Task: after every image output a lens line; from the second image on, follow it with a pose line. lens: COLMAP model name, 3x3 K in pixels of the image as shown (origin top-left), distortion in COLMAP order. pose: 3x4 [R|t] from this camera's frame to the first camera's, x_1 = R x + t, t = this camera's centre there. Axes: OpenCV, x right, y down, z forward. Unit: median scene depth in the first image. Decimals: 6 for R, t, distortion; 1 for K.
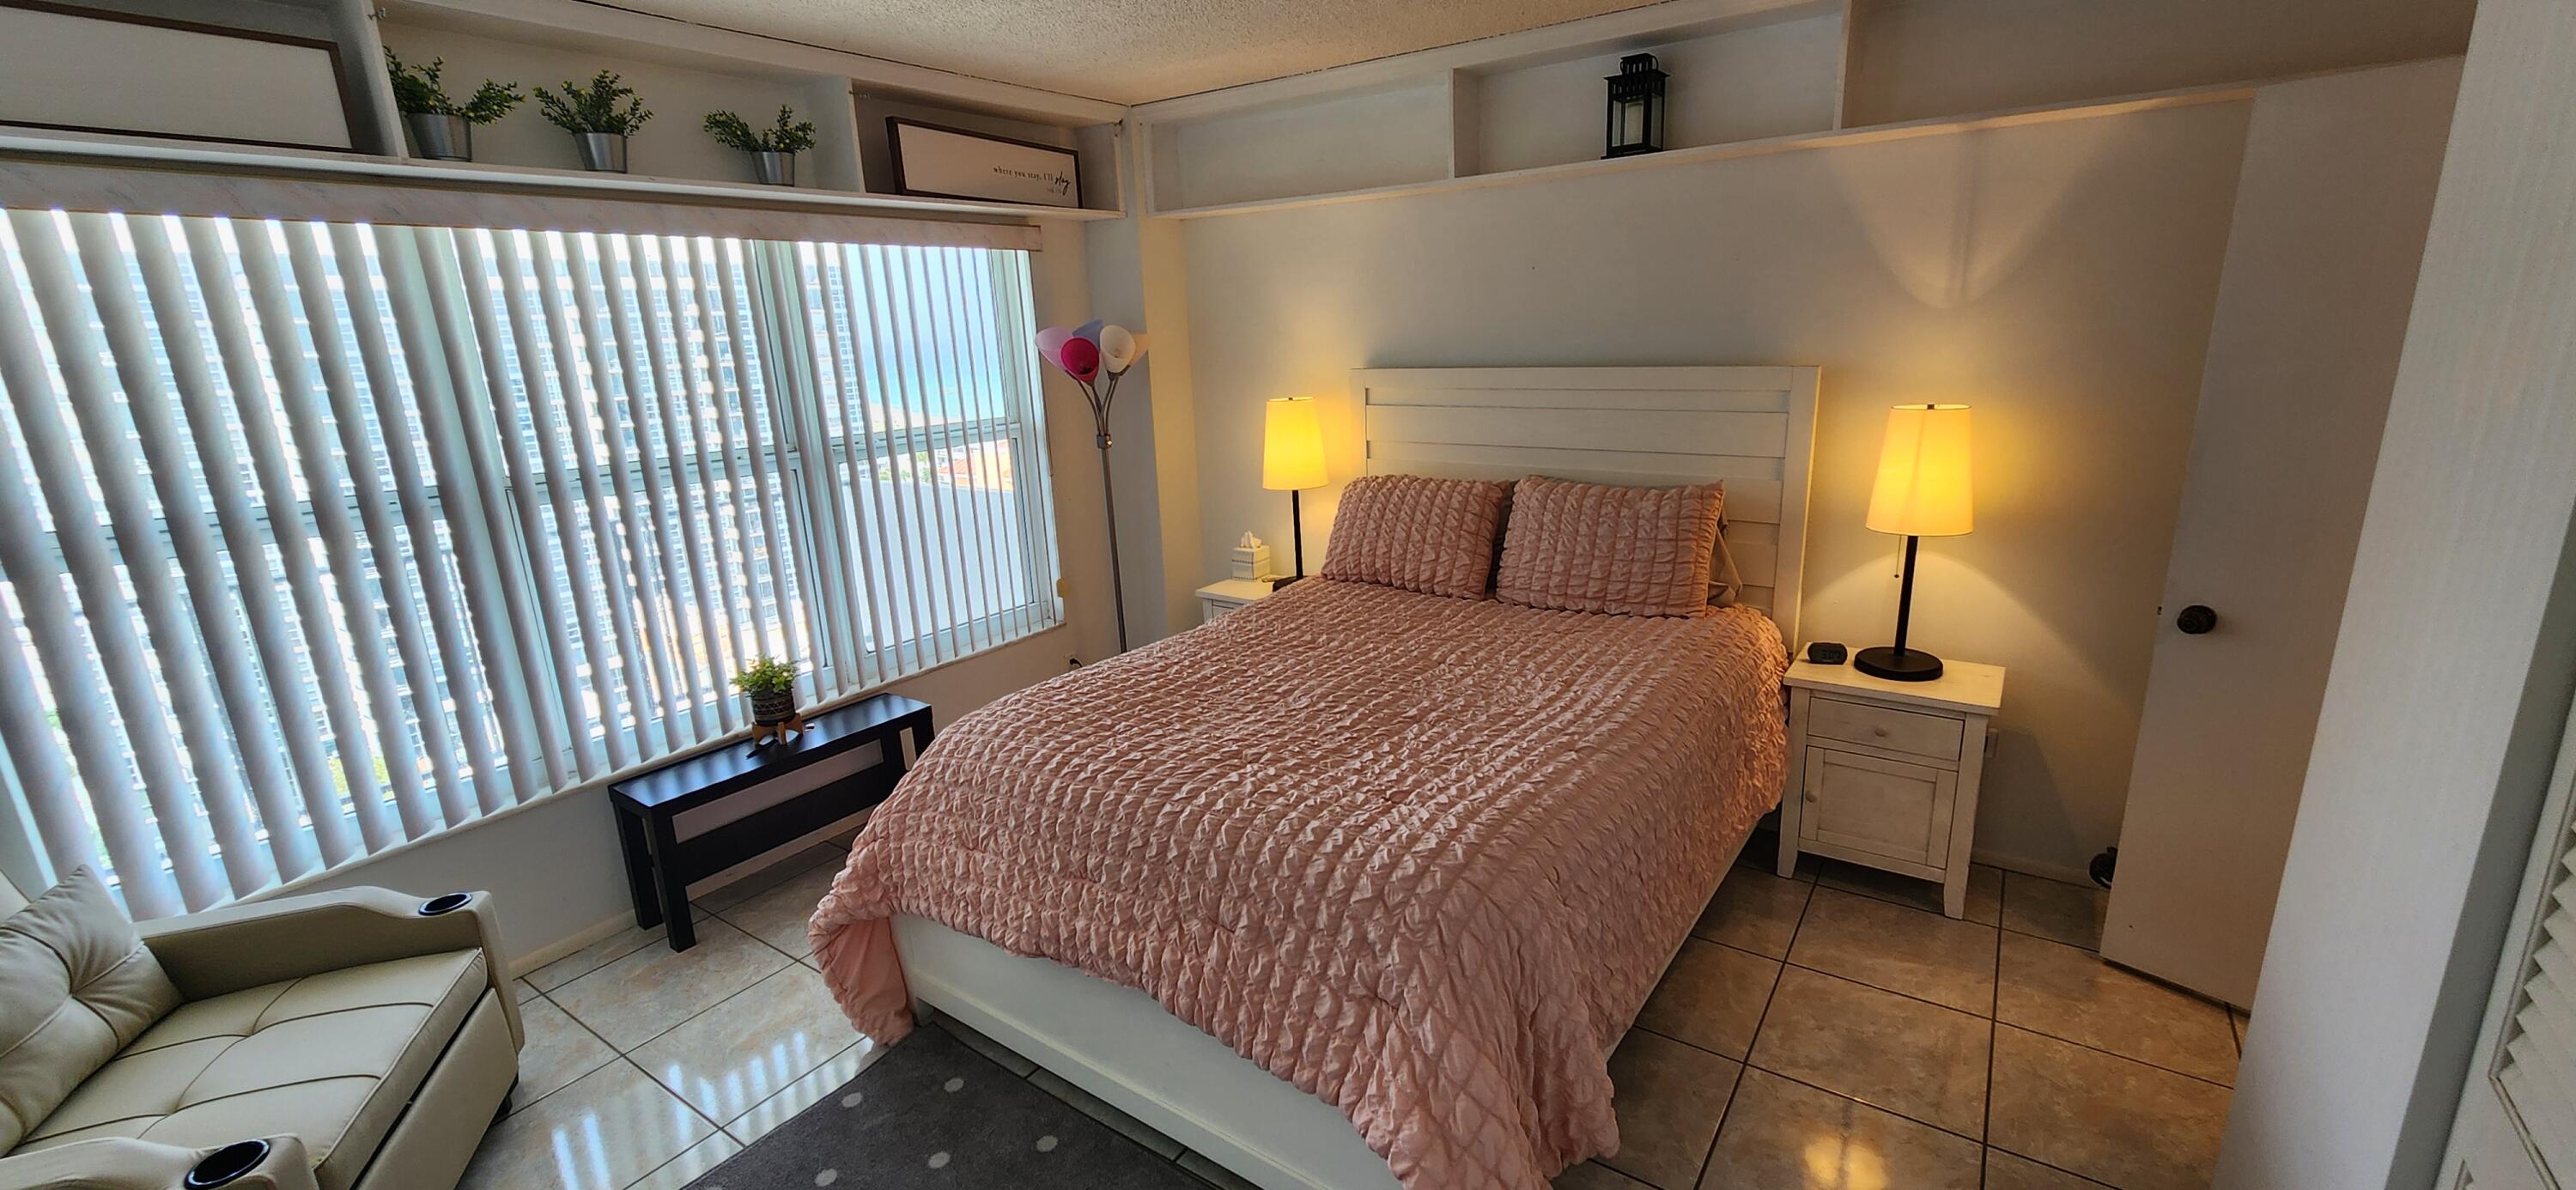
lens RADIAL K [[1035.3, 0, 1293.5], [0, 1035.3, 589.0], [0, 0, 1]] dist [-0.003796, 0.000427]
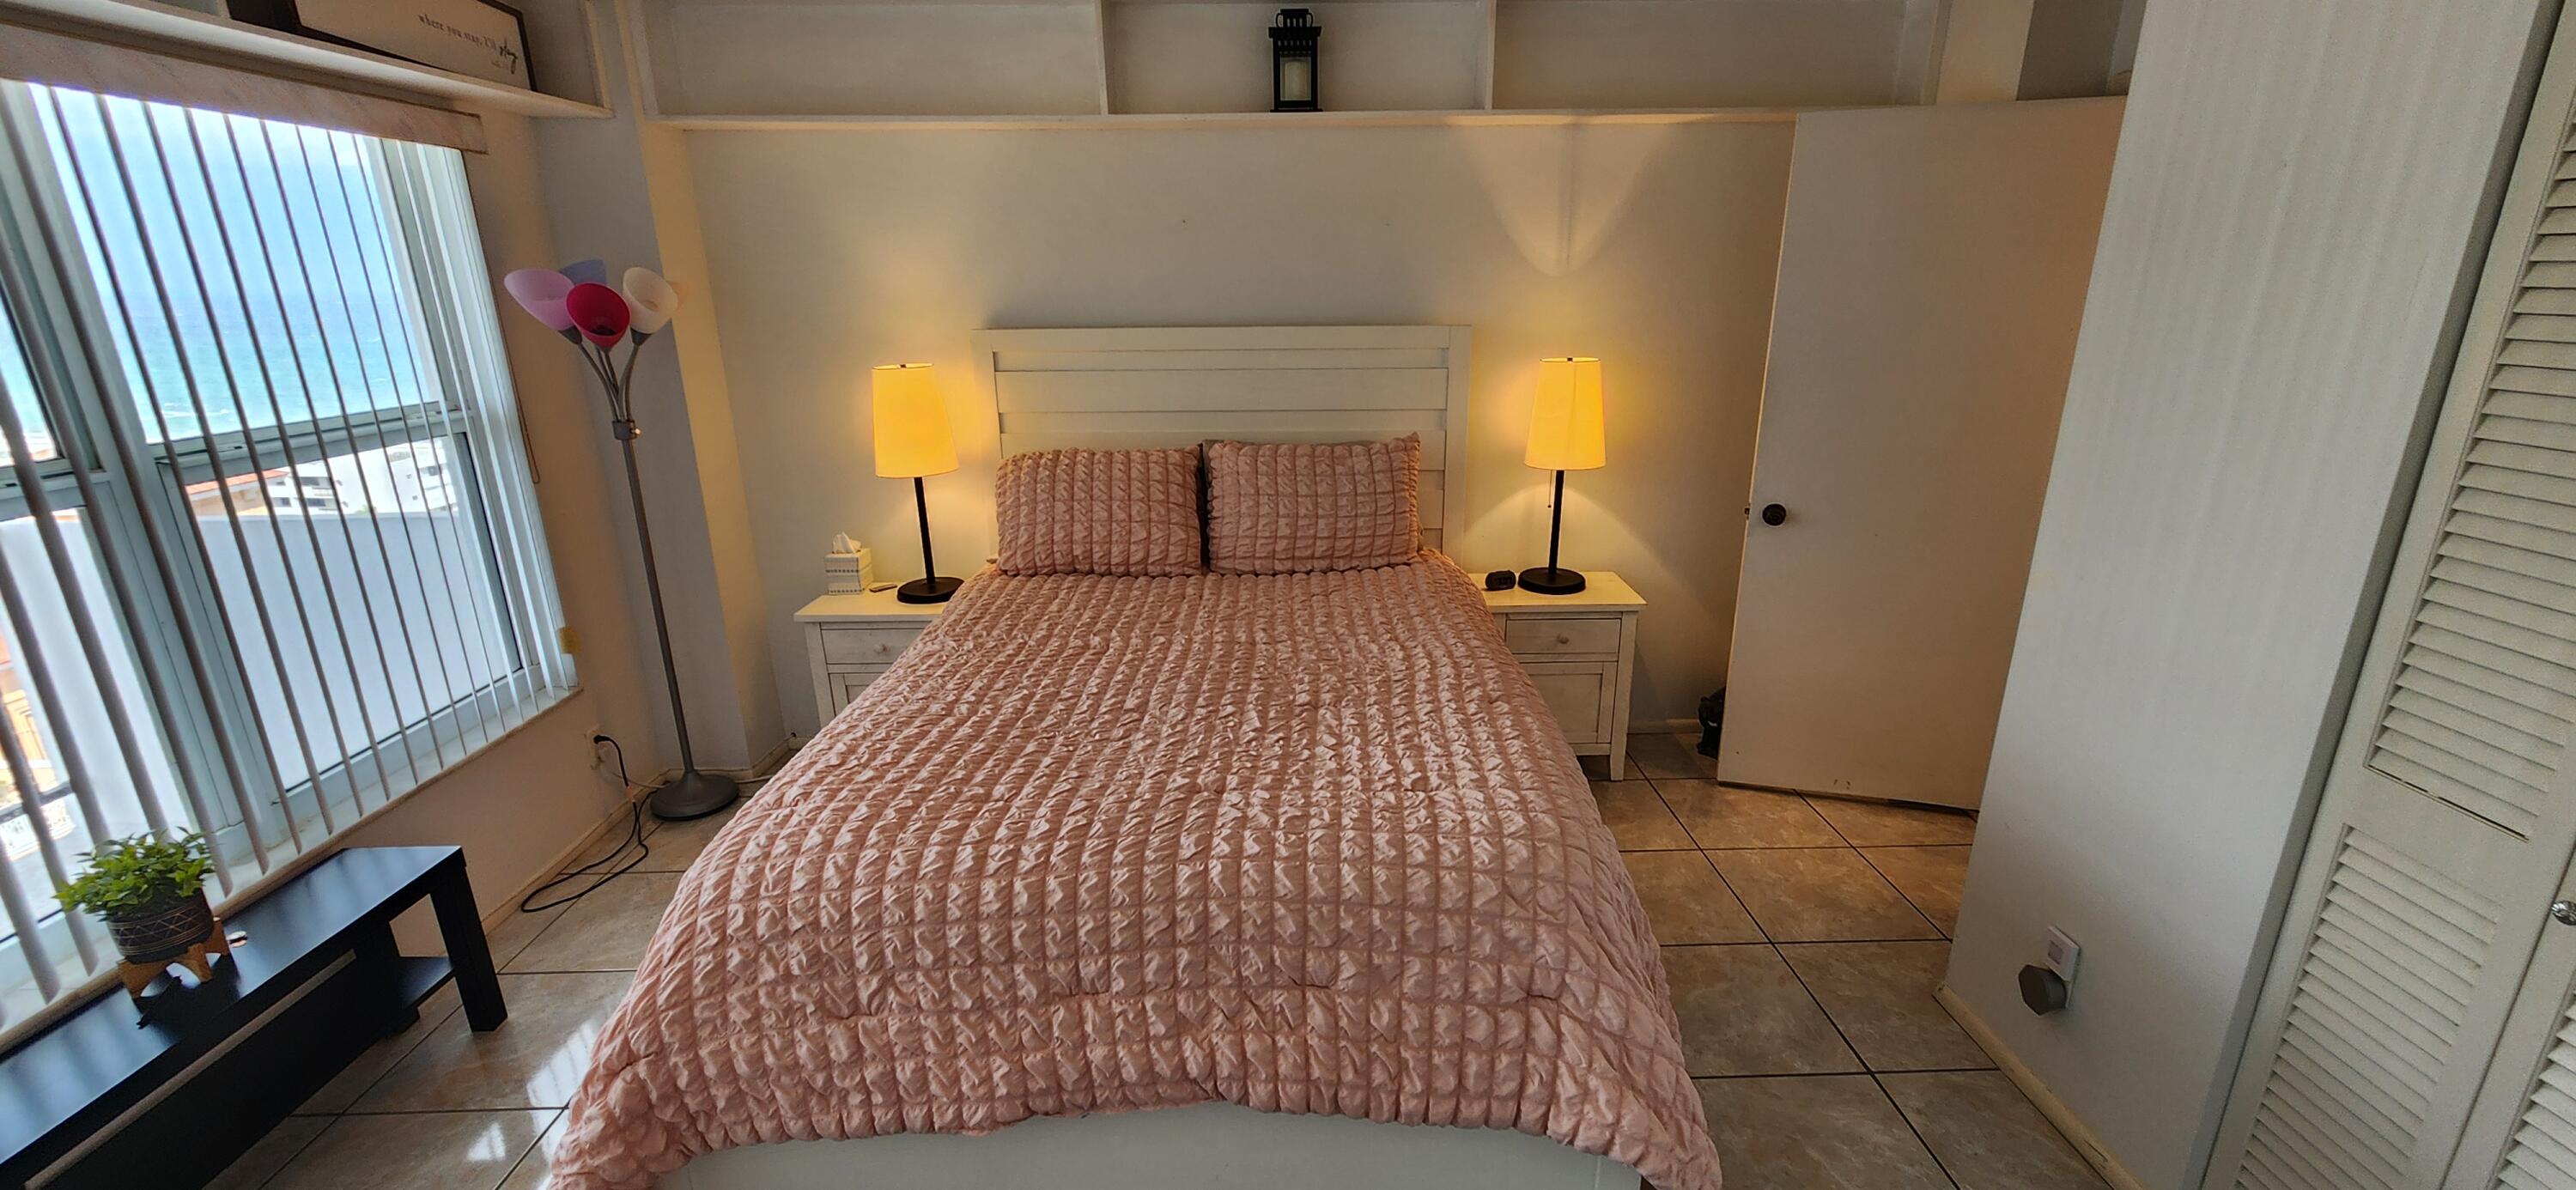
lens RADIAL K [[1035.3, 0, 1292.8], [0, 1035.3, 594.2], [0, 0, 1]] dist [-0.003796, 0.000427]
pose [[0.815044, -0.139903, 0.562254, -0.316799], [0.123663, 0.990054, 0.067089, -0.027754], [-0.566048, 0.014849, 0.824239, 0.198355]]
